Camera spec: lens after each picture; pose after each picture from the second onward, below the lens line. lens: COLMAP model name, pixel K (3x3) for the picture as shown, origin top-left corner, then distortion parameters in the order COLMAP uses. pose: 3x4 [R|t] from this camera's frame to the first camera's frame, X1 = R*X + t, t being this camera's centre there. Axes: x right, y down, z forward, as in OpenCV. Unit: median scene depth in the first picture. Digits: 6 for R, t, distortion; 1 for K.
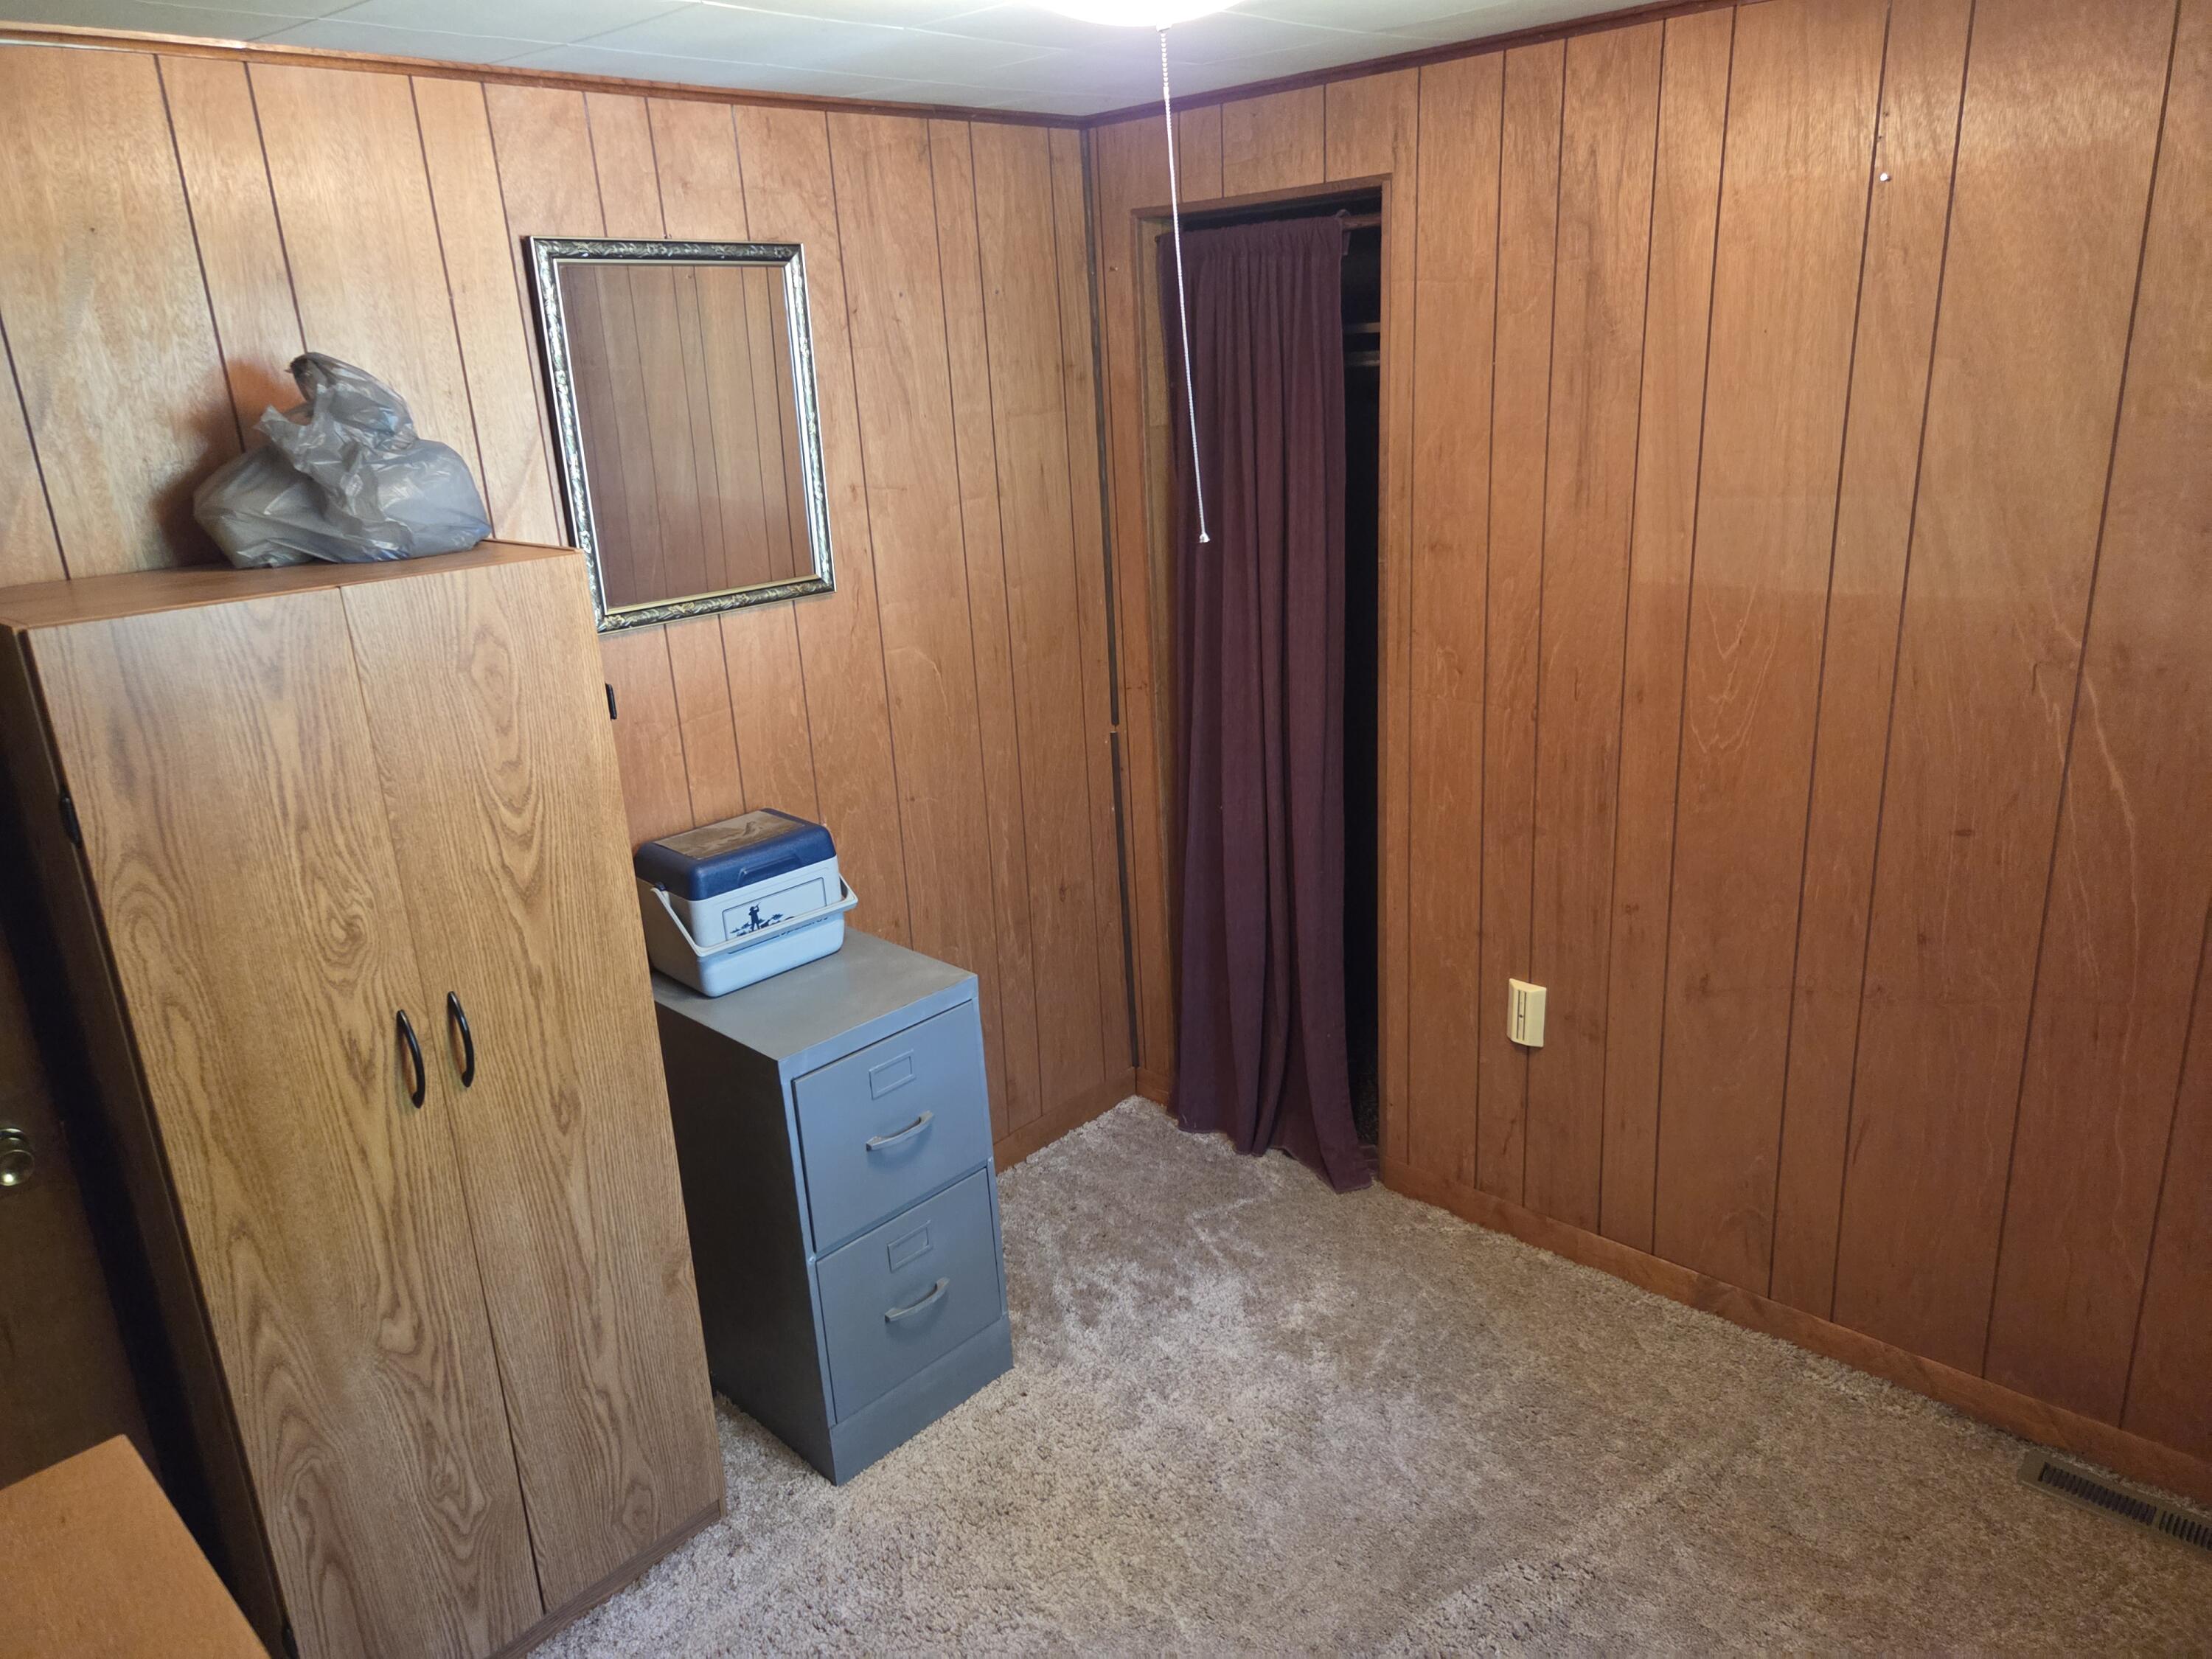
lens RADIAL K [[1495.0, 0, 1129.3], [0, 1495.0, 827.8], [0, 0, 1]] dist [0.057767, -0.022785]
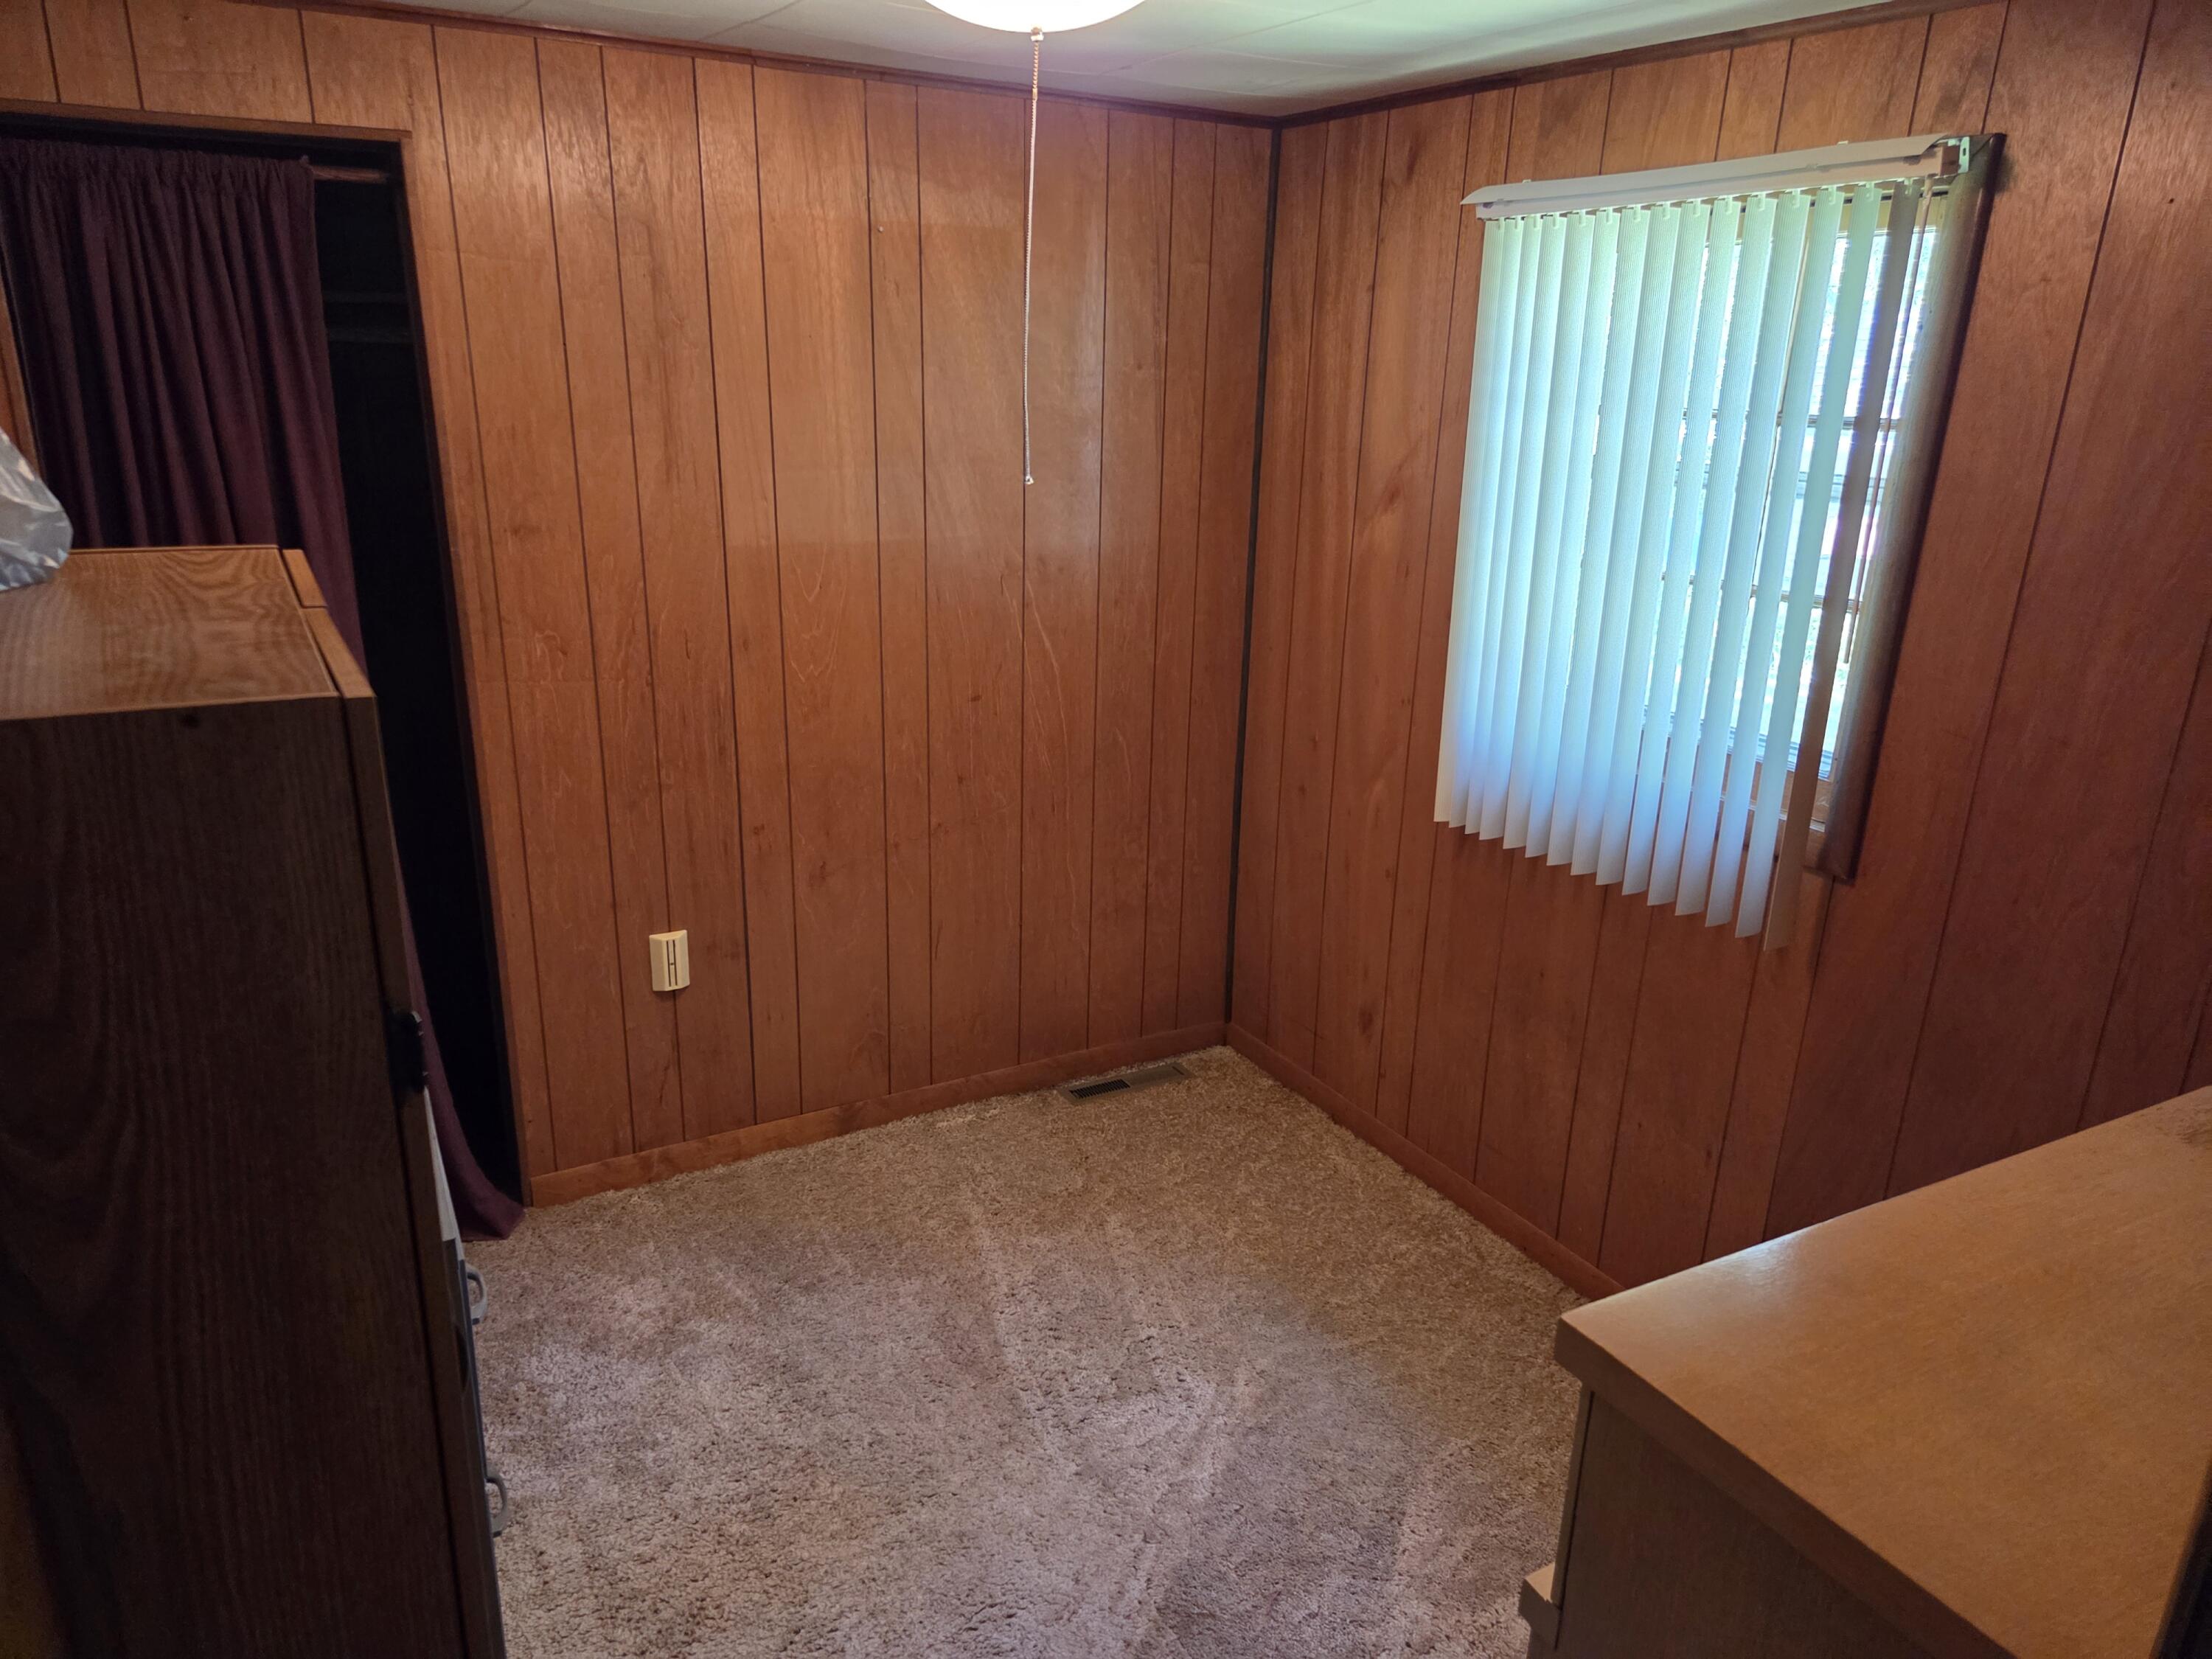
lens RADIAL K [[1481.2, 0, 1113.9], [0, 1481.2, 842.8], [0, 0, 1]] dist [0.075488, -0.050698]
pose [[0.318129, -0.248625, 0.914866, -0.668467], [0.250622, 0.952725, 0.171764, -0.068562], [-0.914321, 0.174642, 0.365401, 0.347251]]
